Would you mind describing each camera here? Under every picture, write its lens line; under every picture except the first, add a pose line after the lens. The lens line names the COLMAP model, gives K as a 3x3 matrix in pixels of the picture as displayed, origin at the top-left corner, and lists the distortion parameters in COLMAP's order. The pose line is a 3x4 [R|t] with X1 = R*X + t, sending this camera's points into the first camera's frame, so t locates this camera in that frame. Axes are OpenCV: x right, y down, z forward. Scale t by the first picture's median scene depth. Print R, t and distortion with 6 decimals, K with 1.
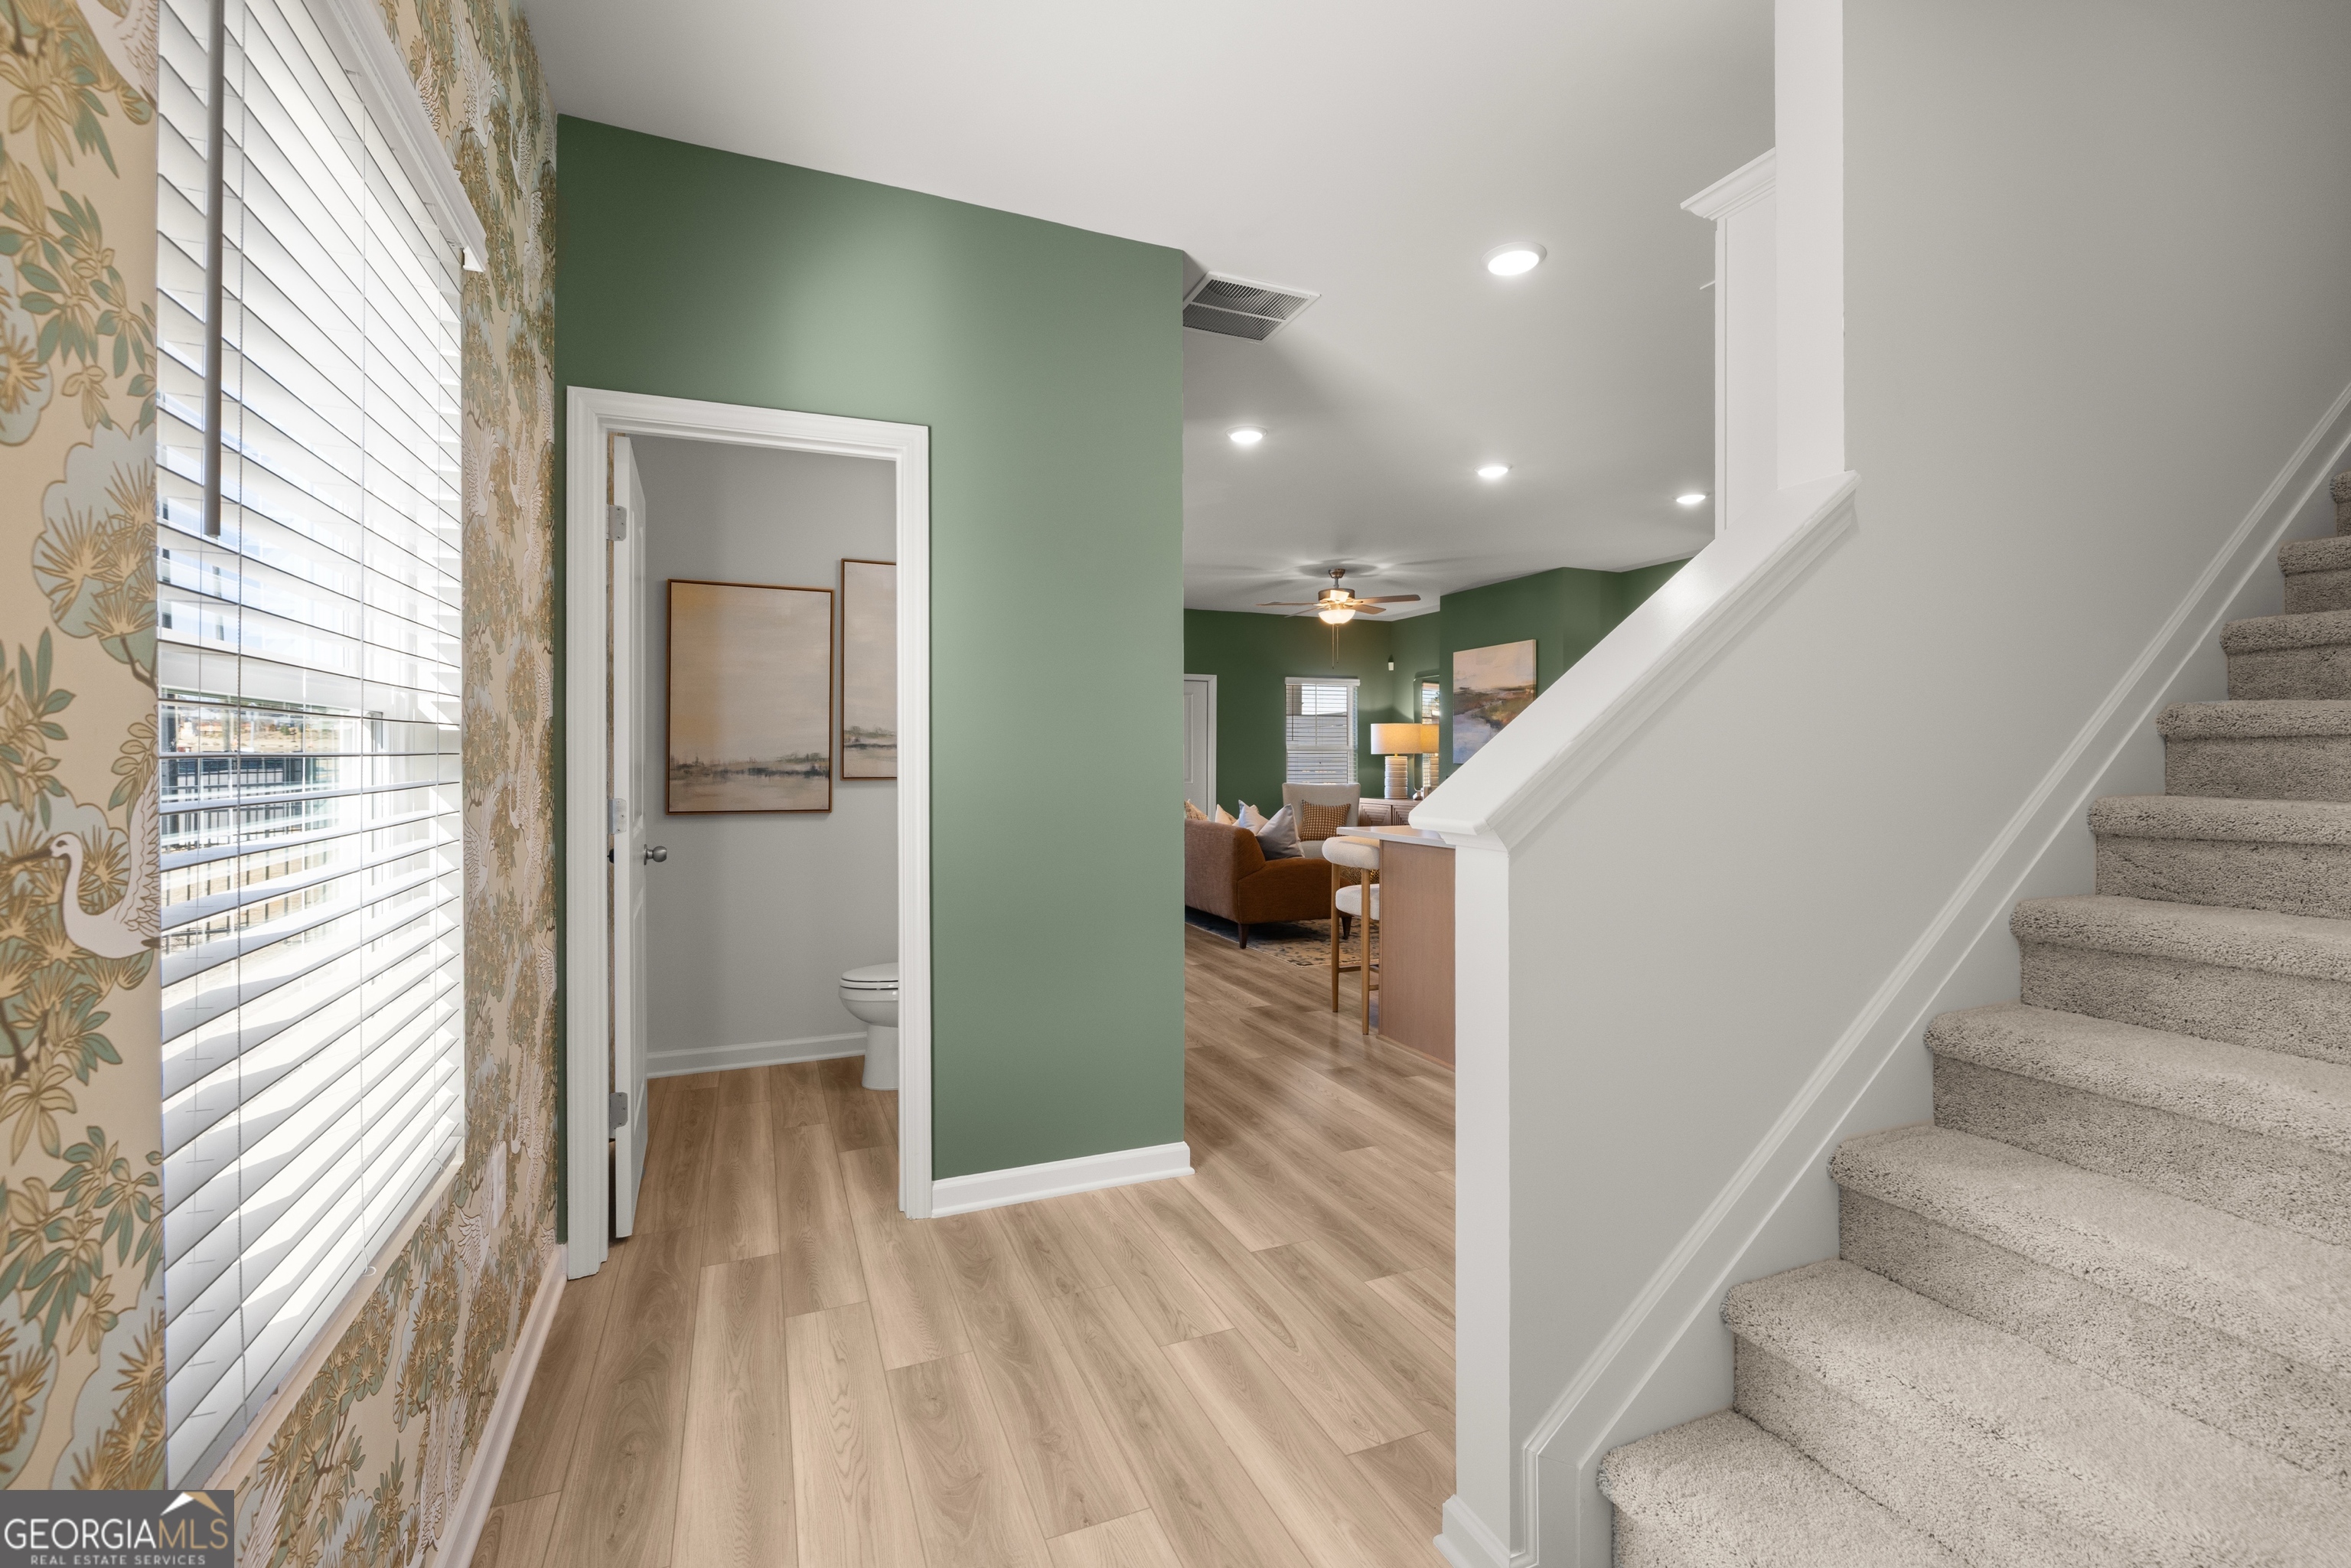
lens RADIAL K [[996.6, 0, 1176.0], [0, 996.6, 767.1], [0, 0, 1]] dist [-0.013206, -0.000472]
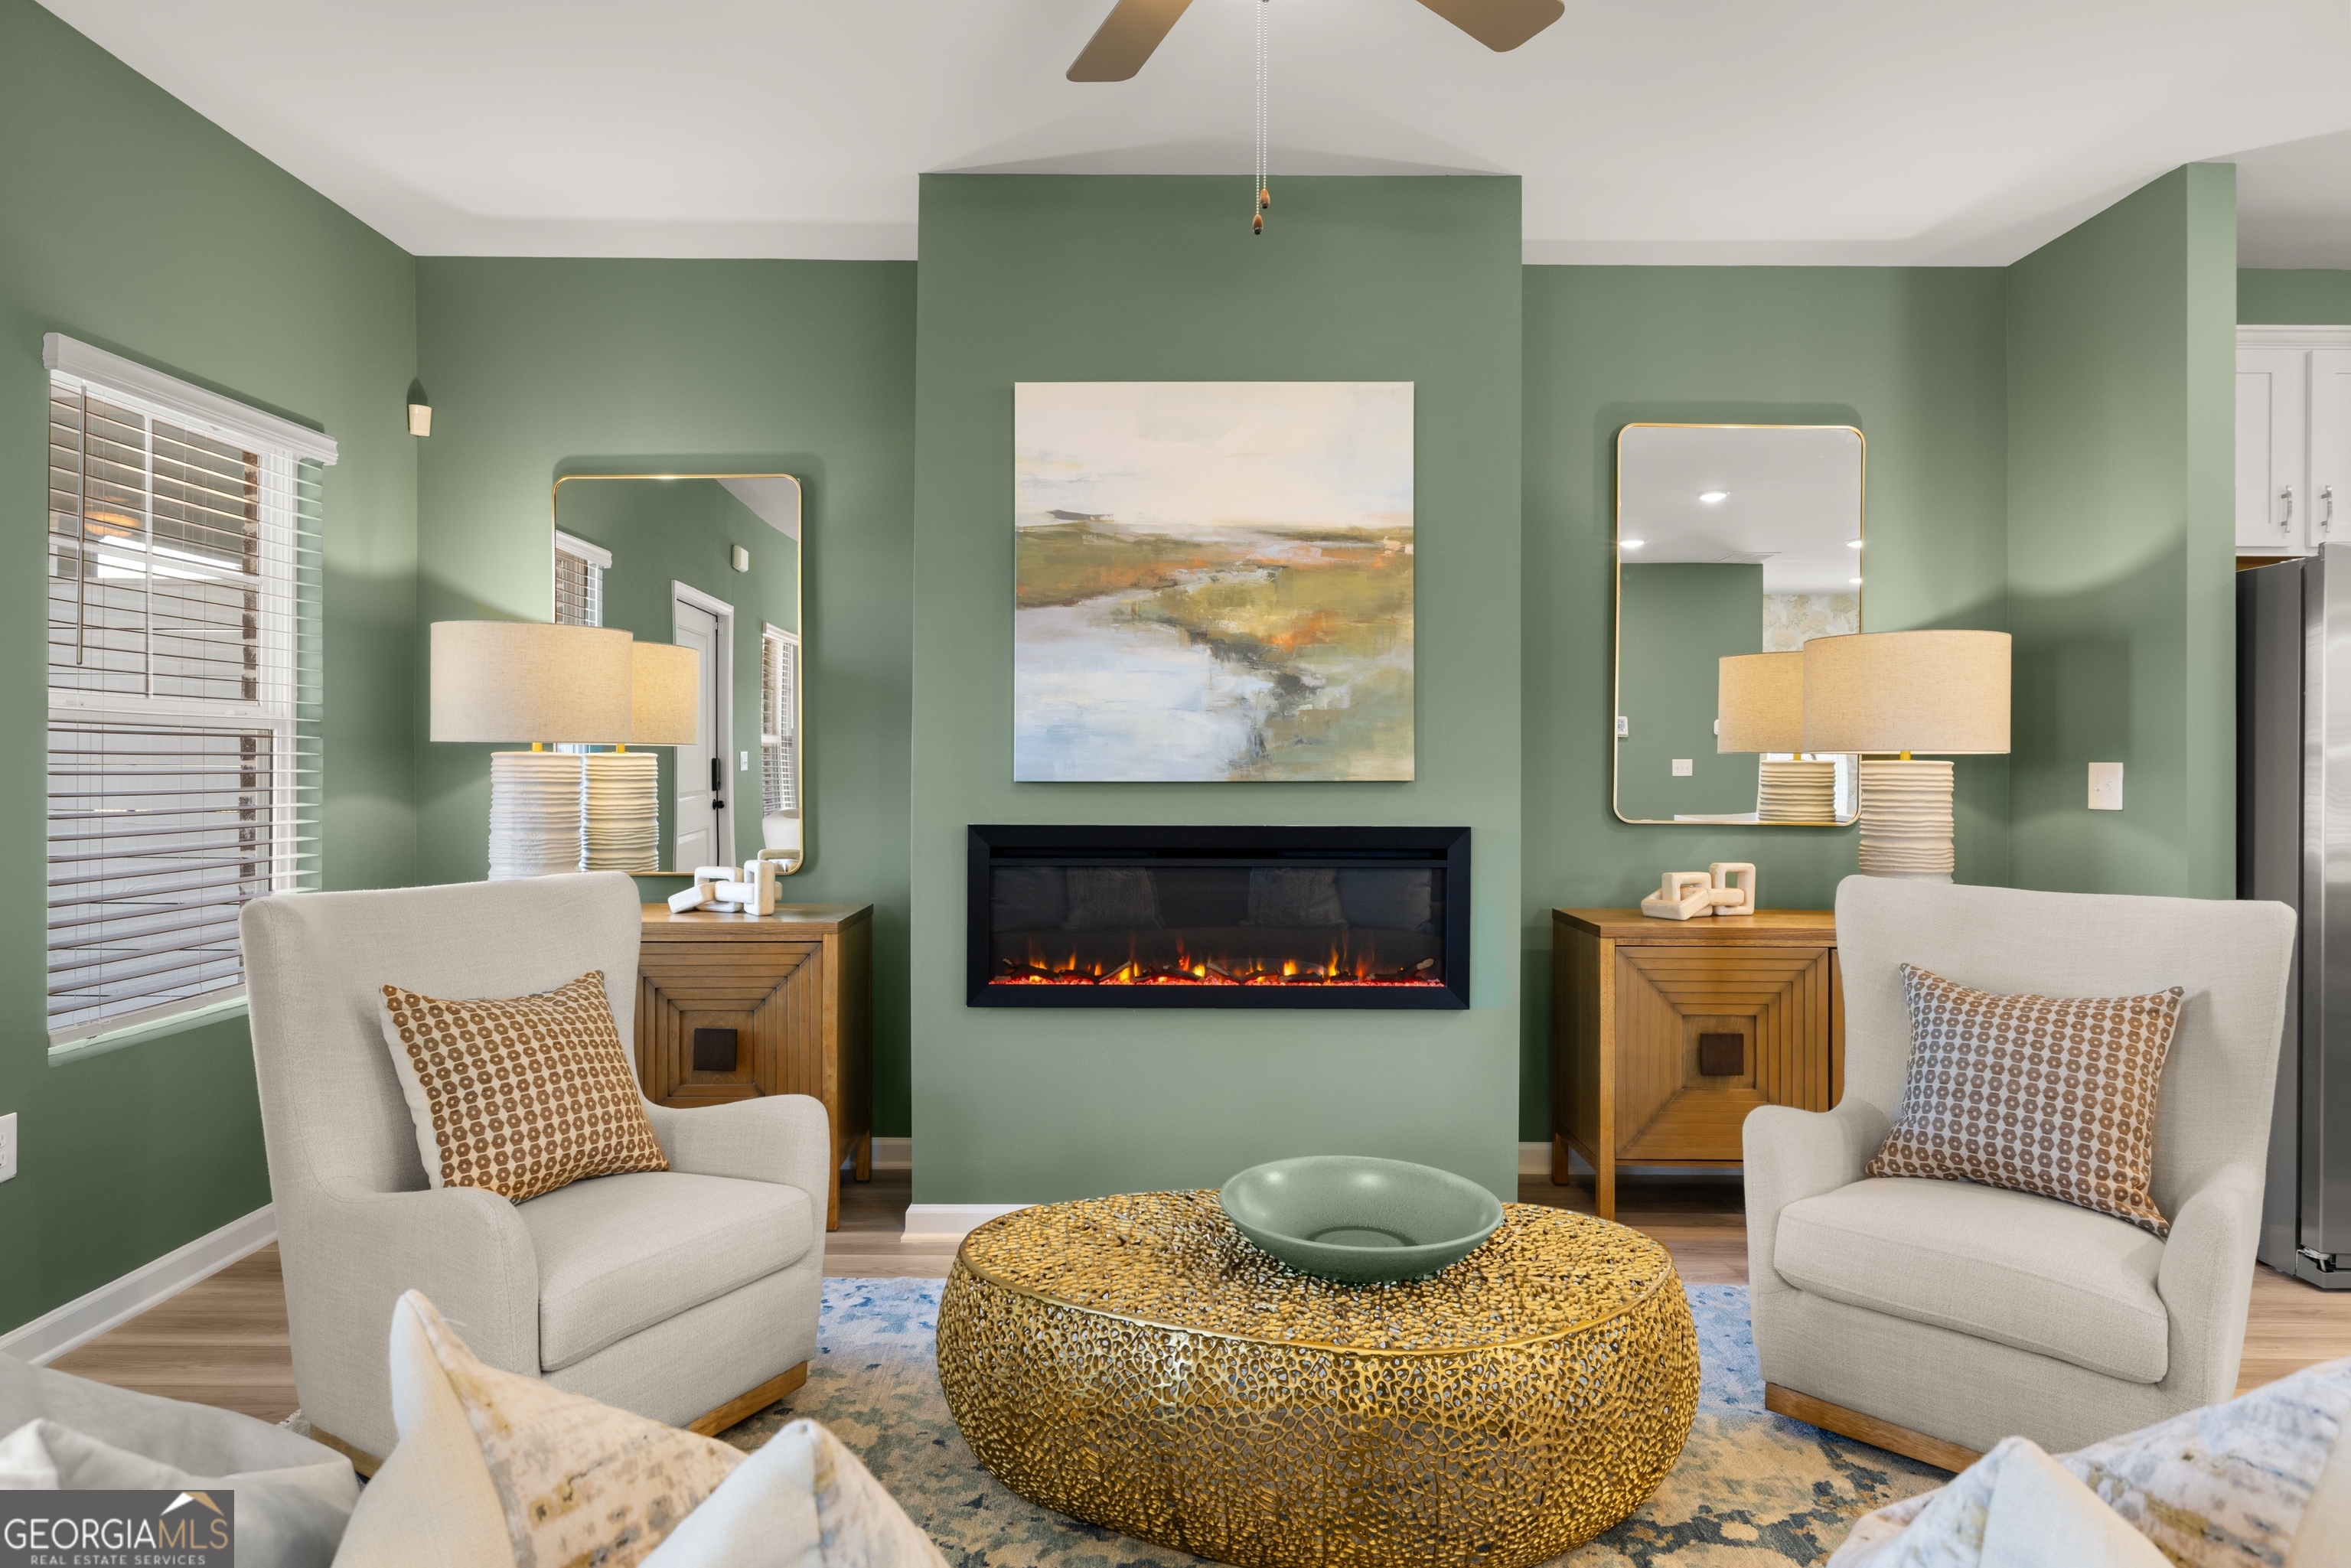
lens RADIAL K [[1342.8, 0, 1177.0], [0, 1342.8, 764.9], [0, 0, 1]] dist [0.001087, -0.001507]
pose [[0.386645, 0.003059, 0.922223, -0.051647], [0.001940, 0.999990, -0.004130, -0.006379], [-0.922226, 0.003386, 0.386635, 0.815400]]
